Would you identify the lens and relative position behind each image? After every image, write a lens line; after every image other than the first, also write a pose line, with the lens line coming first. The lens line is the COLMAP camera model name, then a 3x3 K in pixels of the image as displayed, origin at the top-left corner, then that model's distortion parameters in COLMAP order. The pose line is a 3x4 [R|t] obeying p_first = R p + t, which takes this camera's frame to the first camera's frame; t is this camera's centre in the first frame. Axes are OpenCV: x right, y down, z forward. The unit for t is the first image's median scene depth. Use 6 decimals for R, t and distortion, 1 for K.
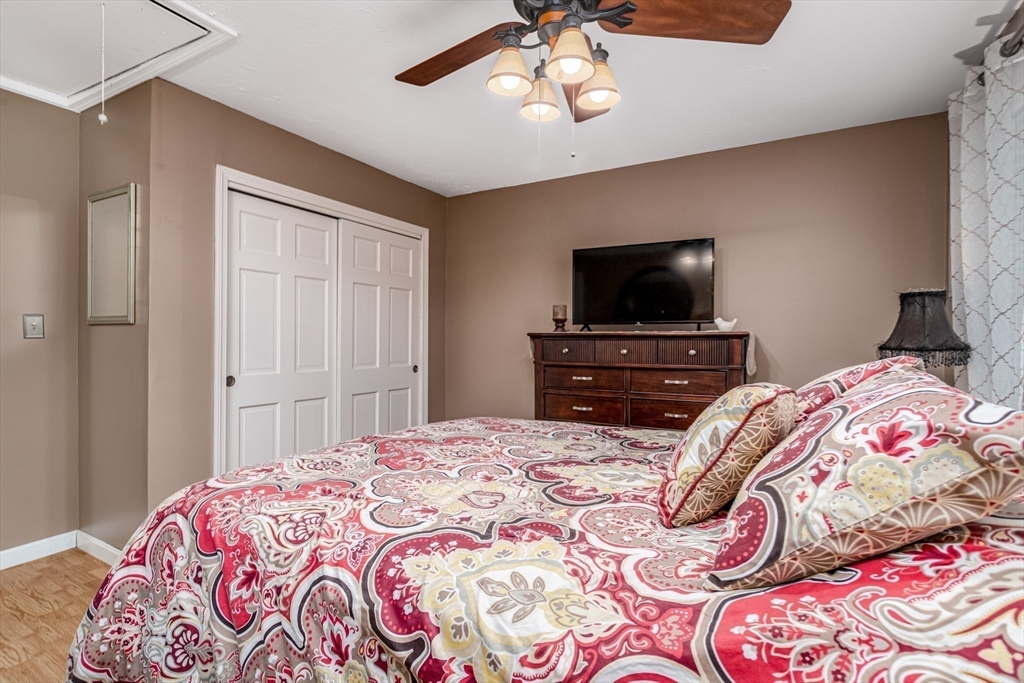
lens RADIAL K [[486.3, 0, 512.0], [0, 486.3, 341.5], [0, 0, 1]] dist [-0.001087, 0.000059]
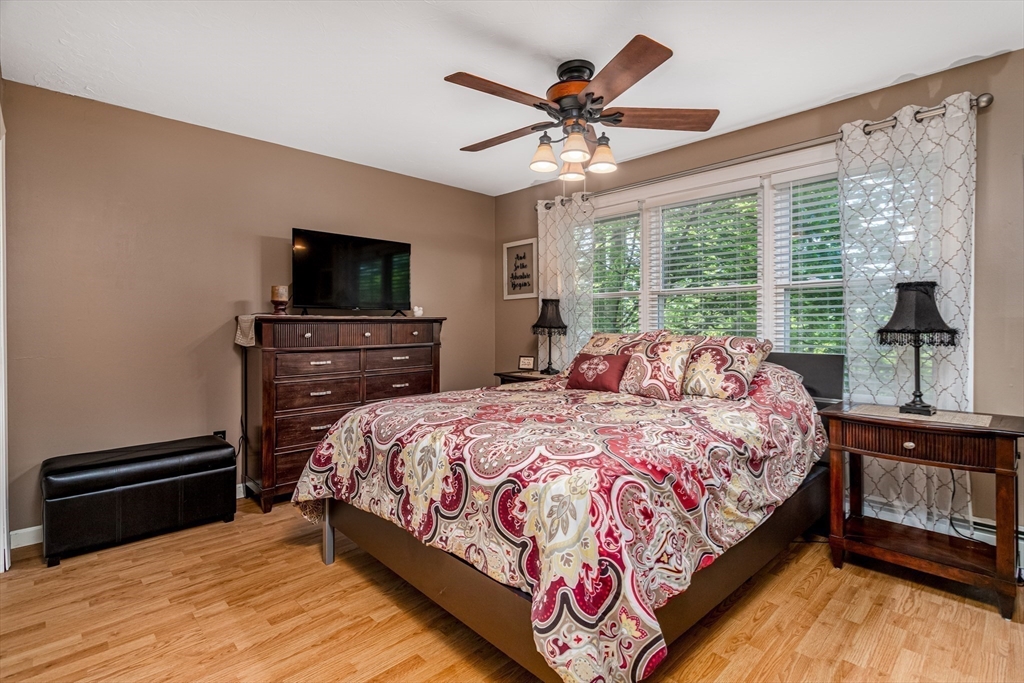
lens RADIAL K [[486.3, 0, 512.0], [0, 486.3, 341.5], [0, 0, 1]] dist [-0.001087, 0.000059]
pose [[0.305974, -0.041322, 0.951143, -0.727816], [0.008738, 0.999137, 0.040596, -0.005120], [-0.952000, -0.004110, 0.306071, 0.352474]]
